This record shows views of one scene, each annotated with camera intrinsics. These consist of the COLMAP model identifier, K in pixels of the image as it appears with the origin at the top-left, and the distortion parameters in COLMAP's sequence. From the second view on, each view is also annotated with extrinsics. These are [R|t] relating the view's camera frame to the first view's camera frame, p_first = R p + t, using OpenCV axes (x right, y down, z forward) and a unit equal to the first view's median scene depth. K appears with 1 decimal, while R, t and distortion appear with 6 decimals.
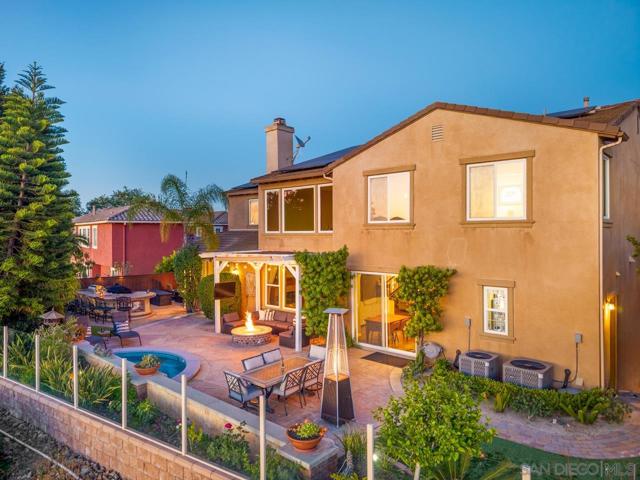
lens RADIAL K [[445.1, 0, 299.9], [0, 445.1, 253.9], [0, 0, 1]] dist [-0.005303, -0.002308]
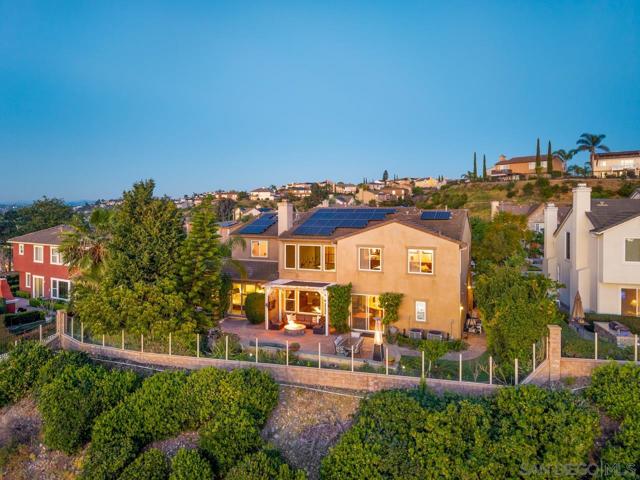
lens RADIAL K [[440.9, 0, 320.4], [0, 440.9, 239.2], [0, 0, 1]] dist [0.019296, -0.008558]
pose [[0.926215, -0.002729, 0.376986, -0.889417], [0.001501, 0.999993, 0.003550, -0.250839], [-0.376993, -0.002723, 0.926212, -0.930638]]
